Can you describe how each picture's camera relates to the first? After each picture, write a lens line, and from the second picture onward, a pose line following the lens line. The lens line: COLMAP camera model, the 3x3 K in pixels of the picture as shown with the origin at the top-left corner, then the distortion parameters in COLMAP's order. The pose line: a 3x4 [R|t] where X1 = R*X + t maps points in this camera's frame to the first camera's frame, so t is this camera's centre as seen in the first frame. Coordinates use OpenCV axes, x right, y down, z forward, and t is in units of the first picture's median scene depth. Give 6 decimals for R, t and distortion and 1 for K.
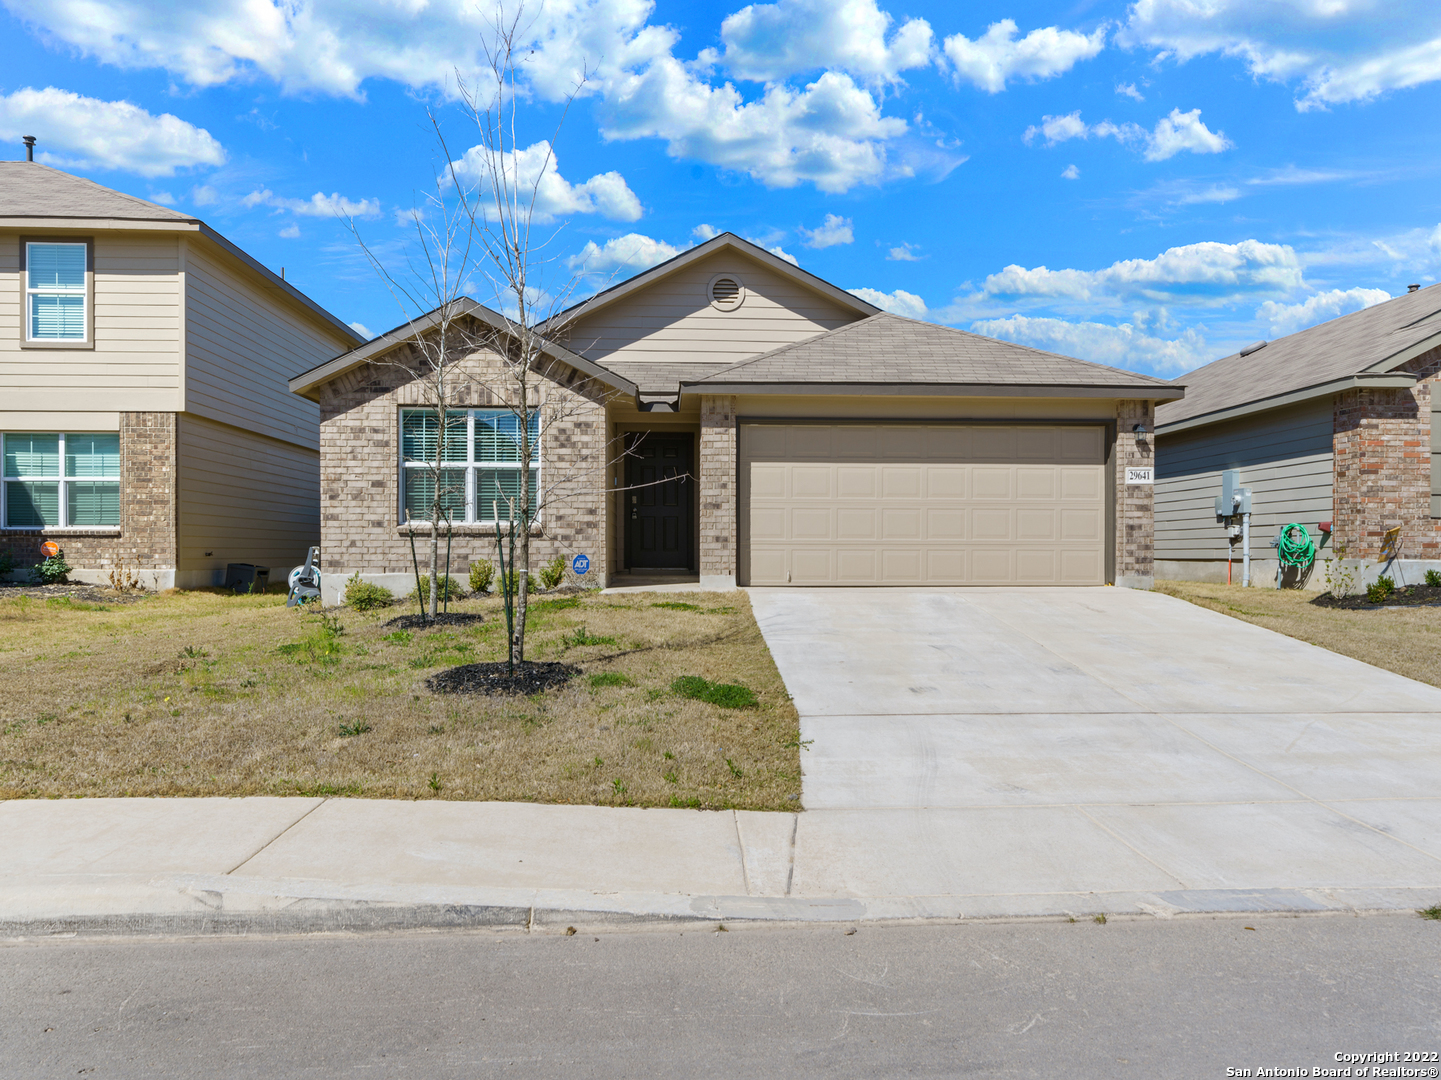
lens RADIAL K [[1060.2, 0, 722.6], [0, 1060.2, 552.7], [0, 0, 1]] dist [0.001290, 0.004753]
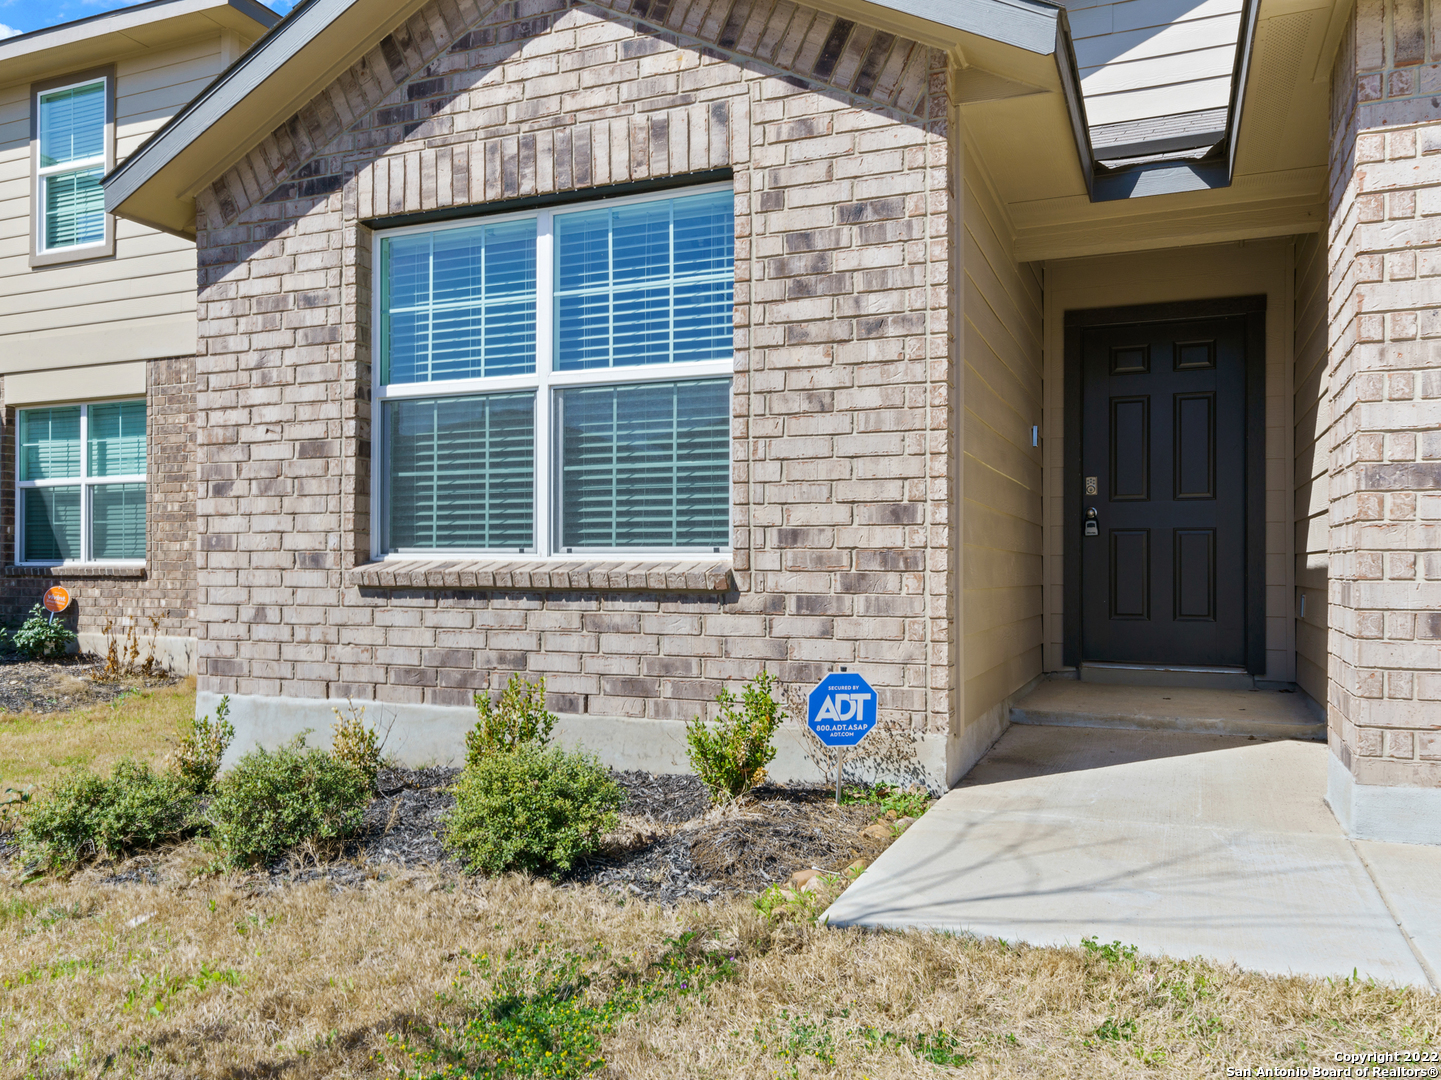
lens RADIAL K [[1097.5, 0, 716.8], [0, 1097.5, 566.4], [0, 0, 1]] dist [0.001184, 0.000585]
pose [[0.900816, -0.000376, -0.434200, -0.040412], [-0.001297, 0.999993, -0.003557, -0.023596], [0.434198, 0.003768, 0.900809, 0.717482]]
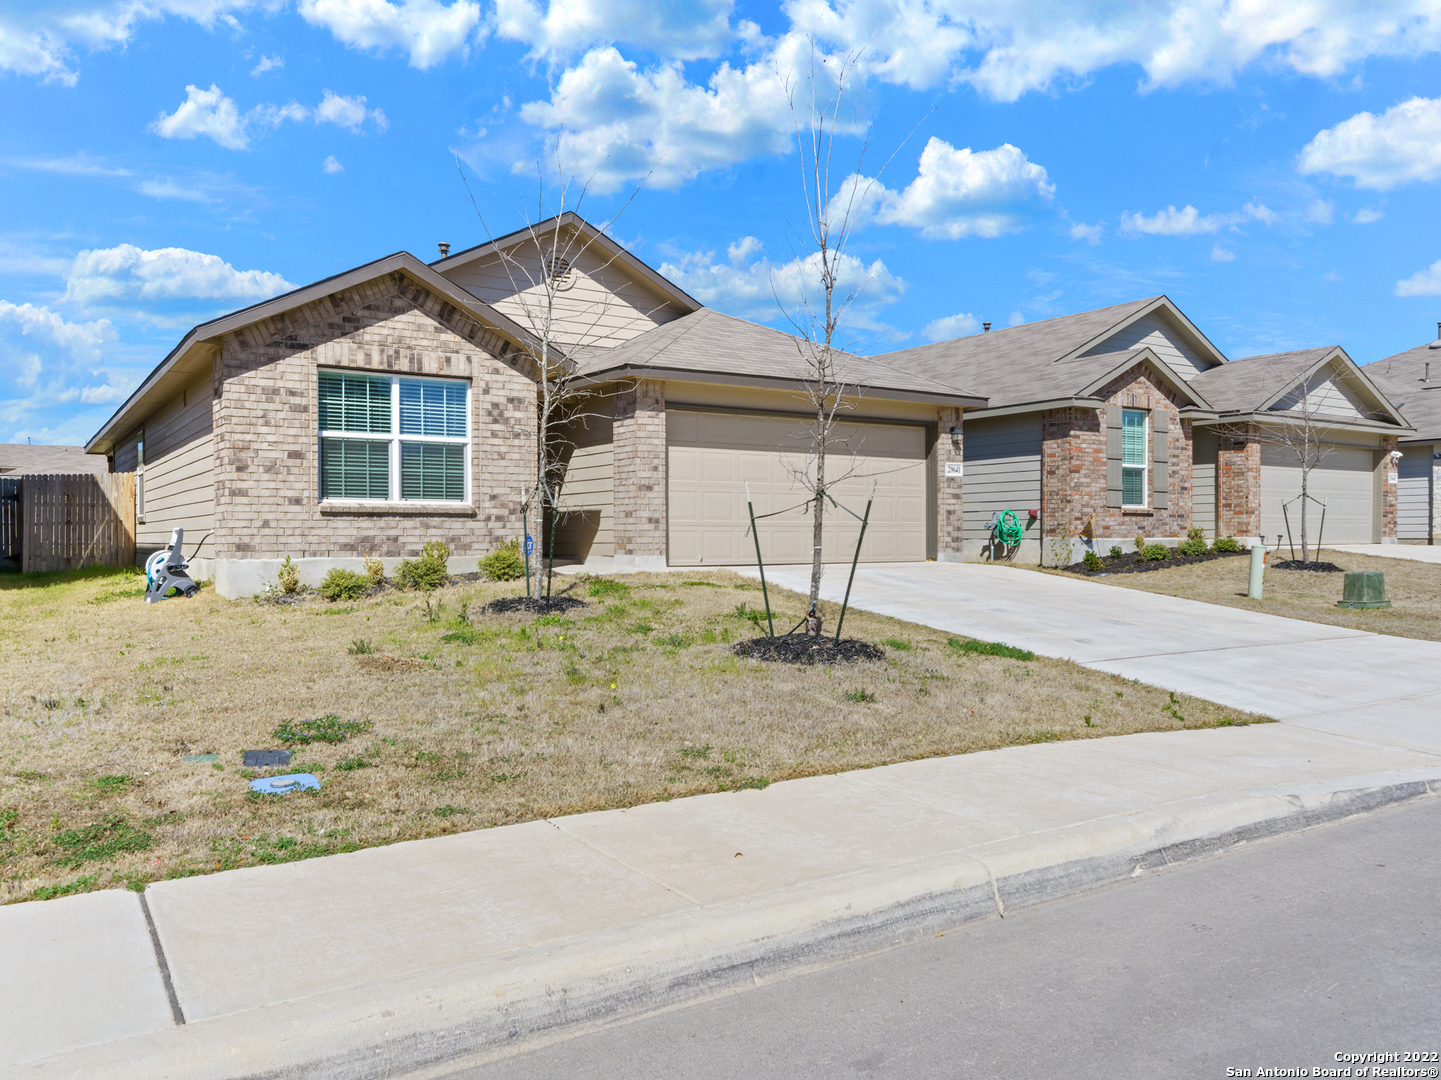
lens RADIAL K [[1086.4, 0, 711.7], [0, 1086.4, 541.5], [0, 0, 1]] dist [0.002997, 0.001352]
pose [[0.868172, -0.005167, 0.496237, -0.465677], [0.003645, 0.999985, 0.004034, 0.003432], [-0.496250, -0.001693, 0.868178, 0.061950]]
